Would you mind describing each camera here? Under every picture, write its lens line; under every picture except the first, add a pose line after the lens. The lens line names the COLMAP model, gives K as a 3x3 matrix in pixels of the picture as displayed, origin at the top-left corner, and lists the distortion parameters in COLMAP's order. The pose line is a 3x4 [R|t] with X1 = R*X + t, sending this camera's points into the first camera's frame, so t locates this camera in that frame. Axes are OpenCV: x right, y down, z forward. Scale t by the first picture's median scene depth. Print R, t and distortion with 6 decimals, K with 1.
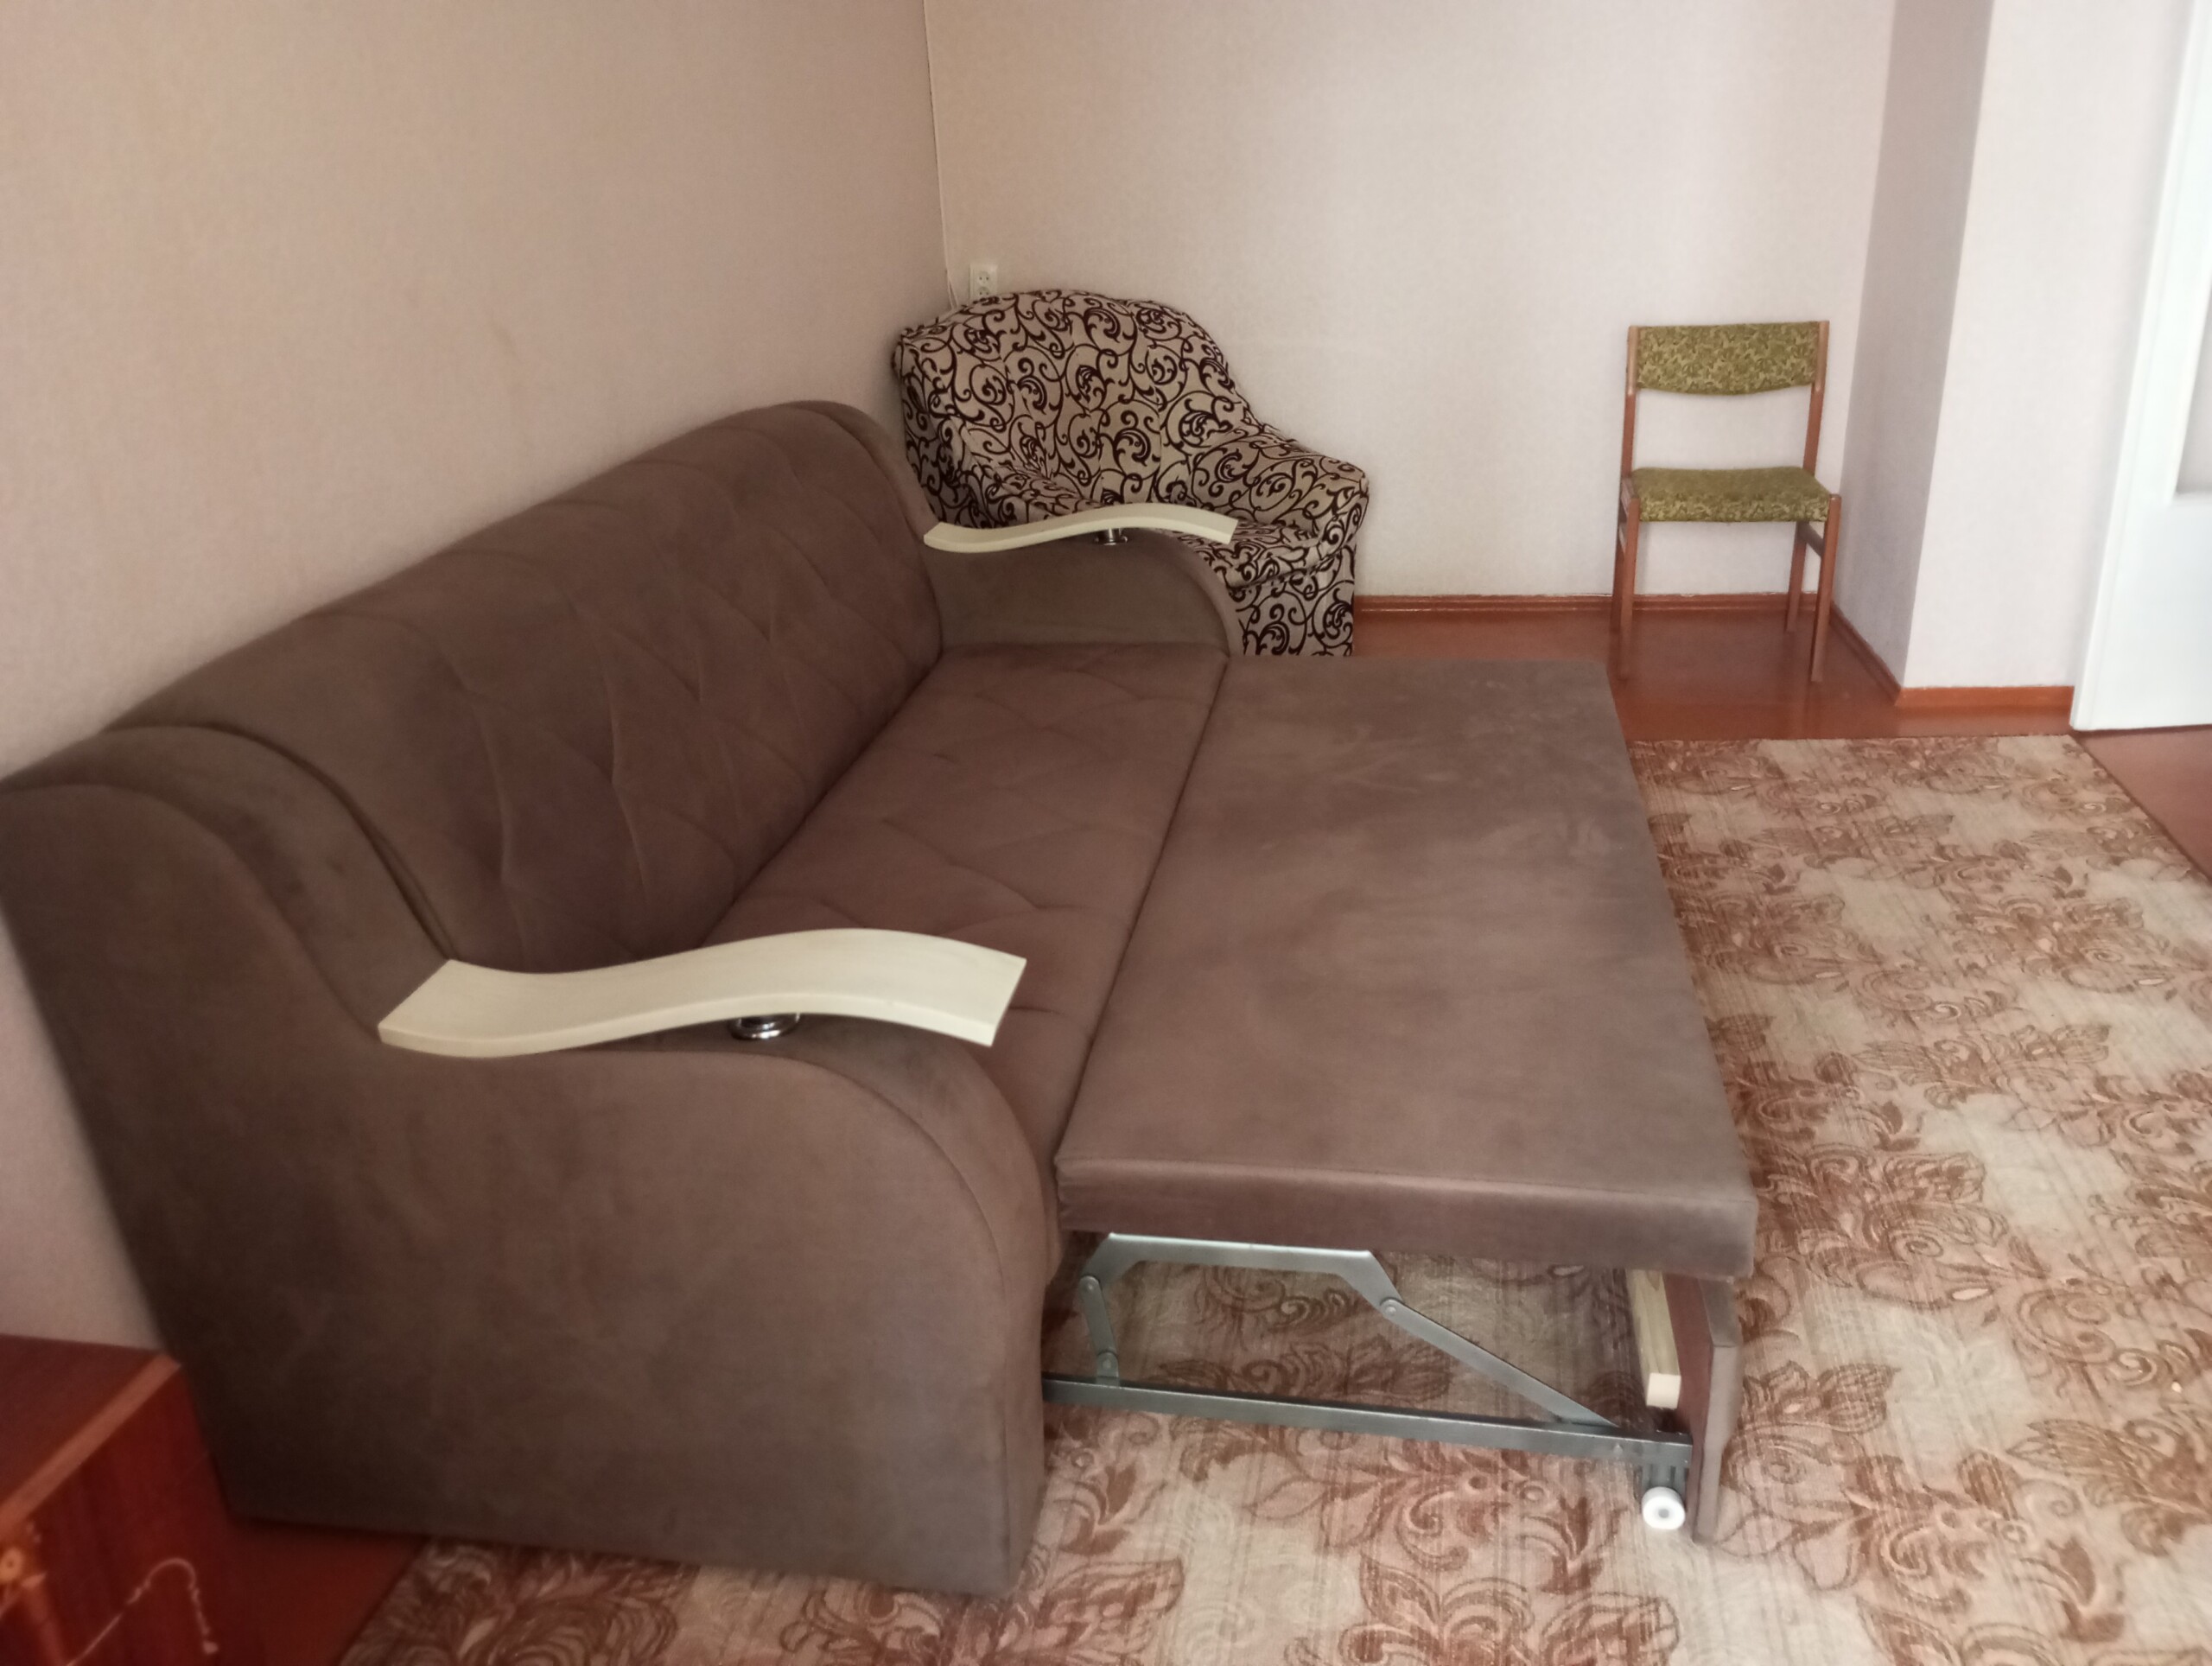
lens RADIAL K [[1615.3, 0, 1106.0], [0, 1615.3, 833.0], [0, 0, 1]] dist [-0.090398, 0.000216]
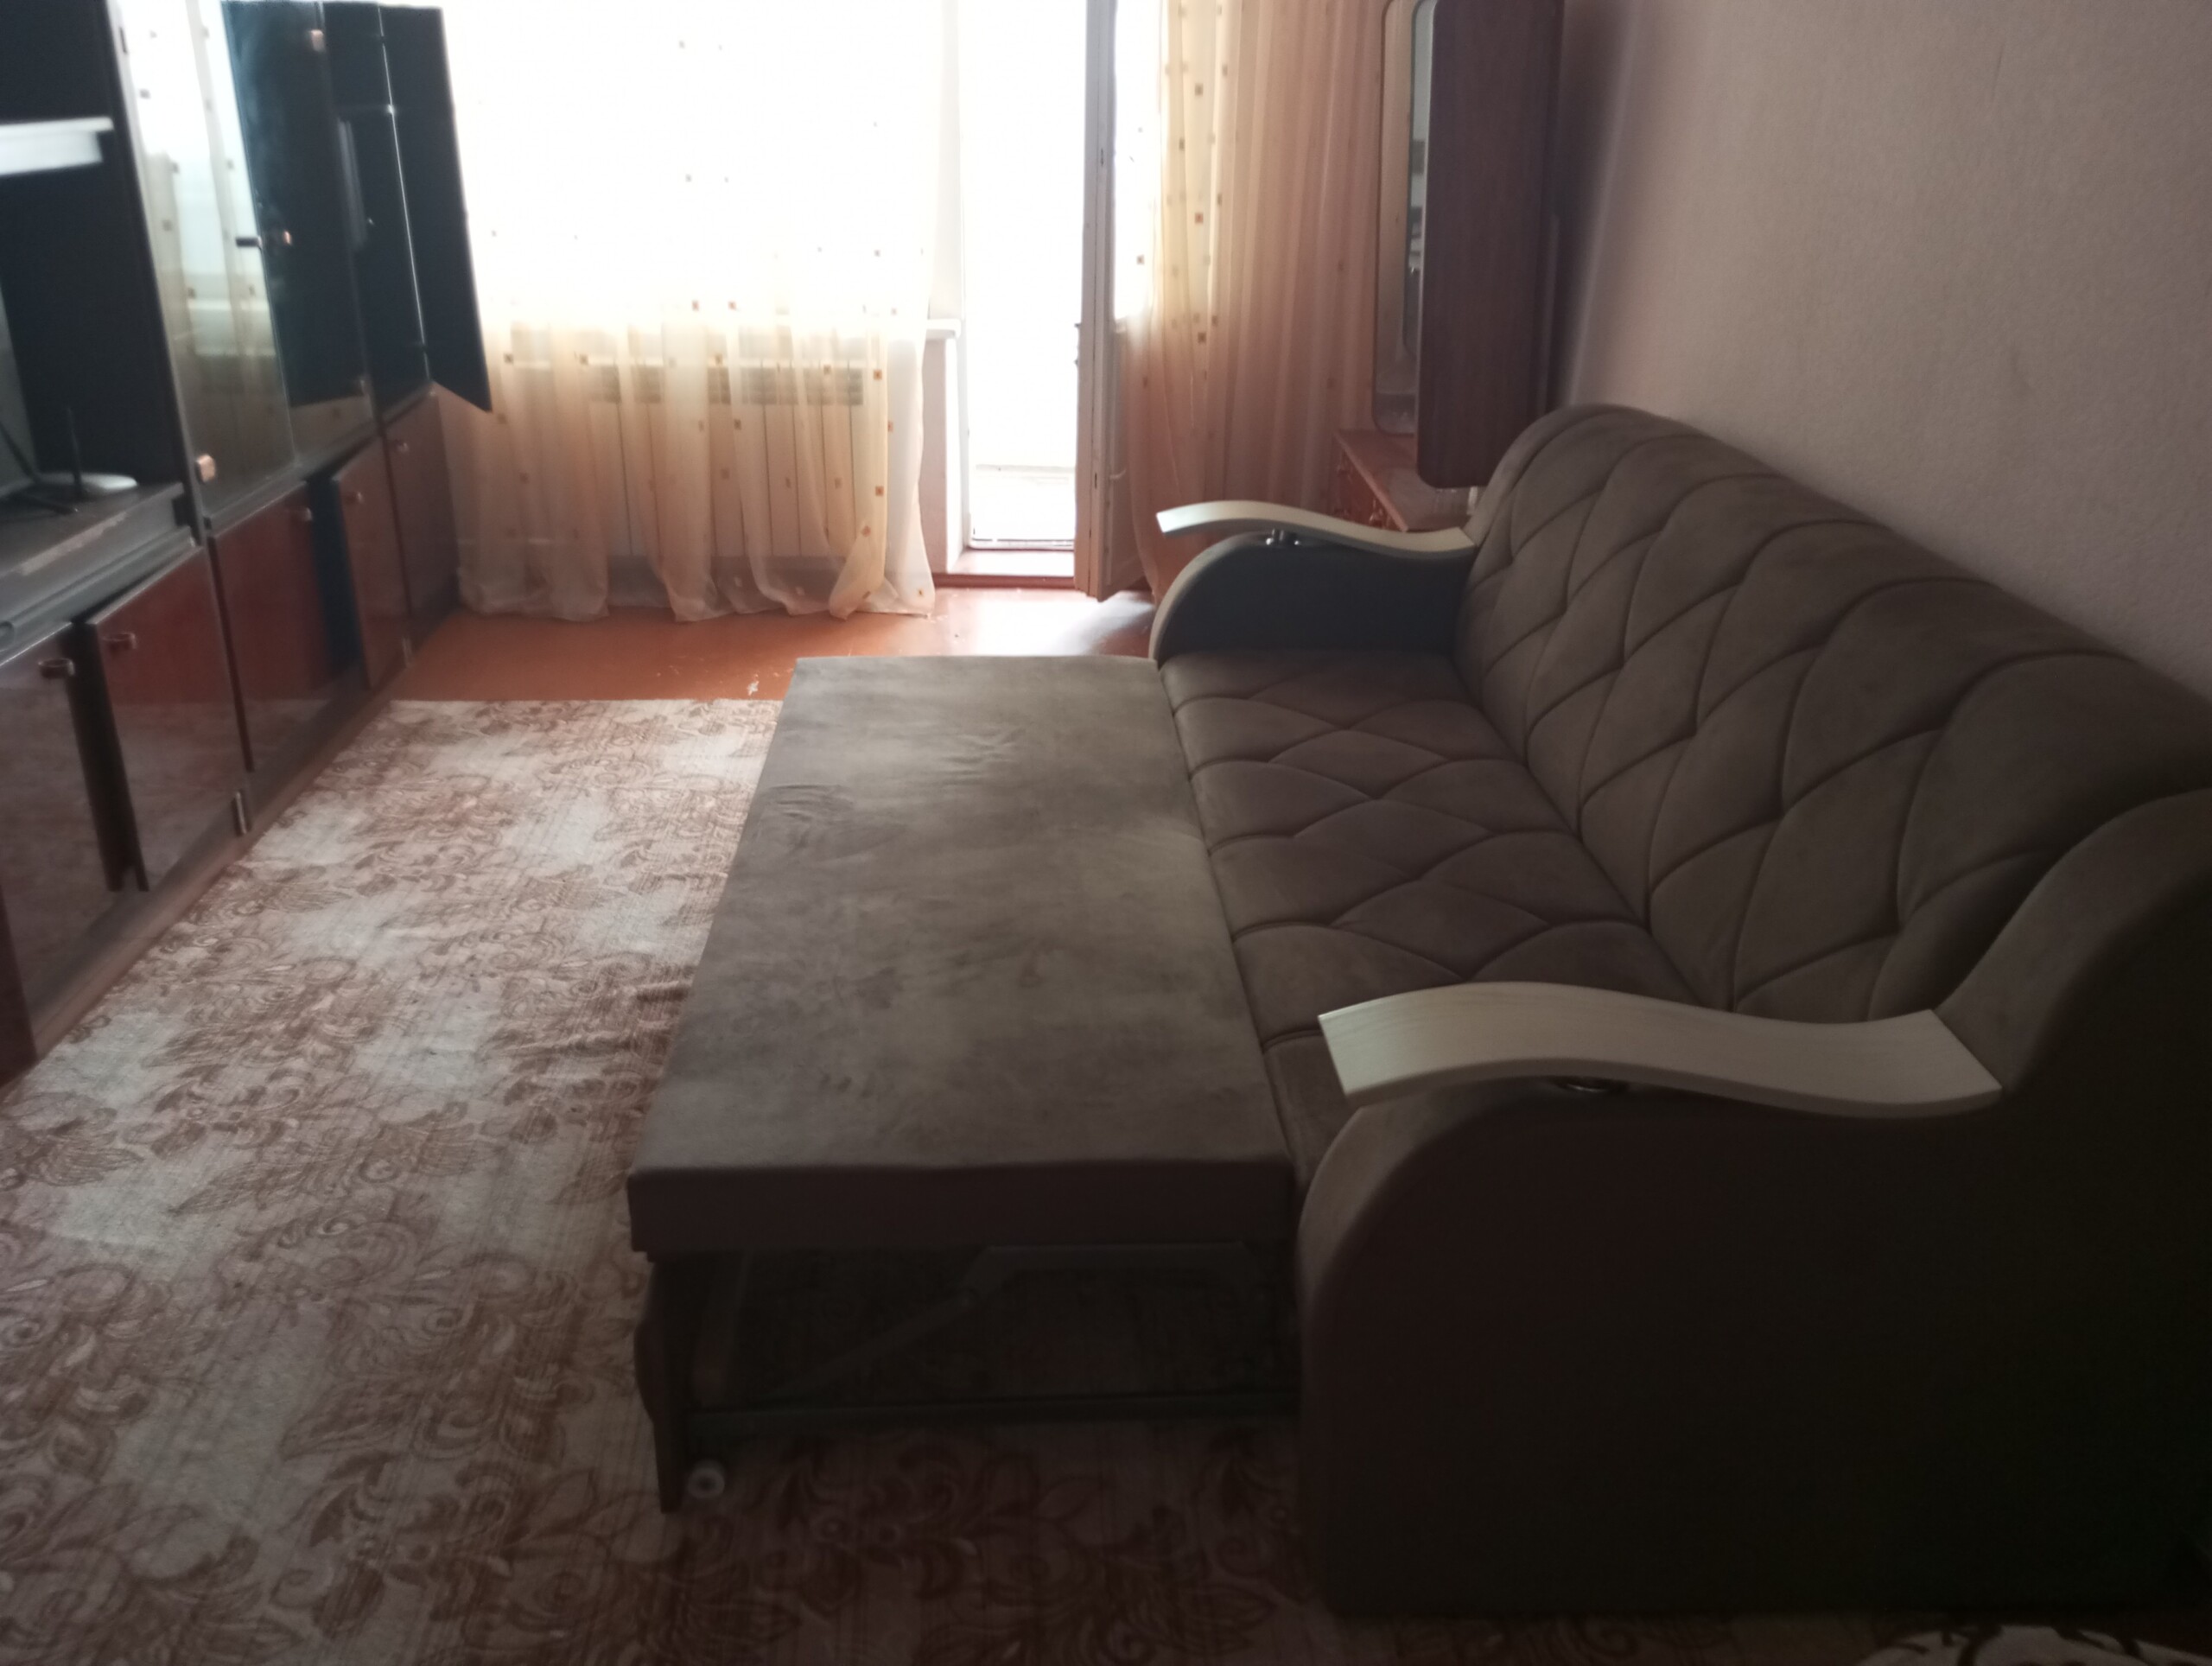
lens RADIAL K [[1615.3, 0, 1106.0], [0, 1615.3, 833.0], [0, 0, 1]] dist [-0.090398, 0.000216]
pose [[-0.969408, 0.129014, -0.208814, 0.329395], [-0.070863, 0.667398, 0.741322, -0.799928], [0.235003, 0.733441, -0.637839, 1.730899]]
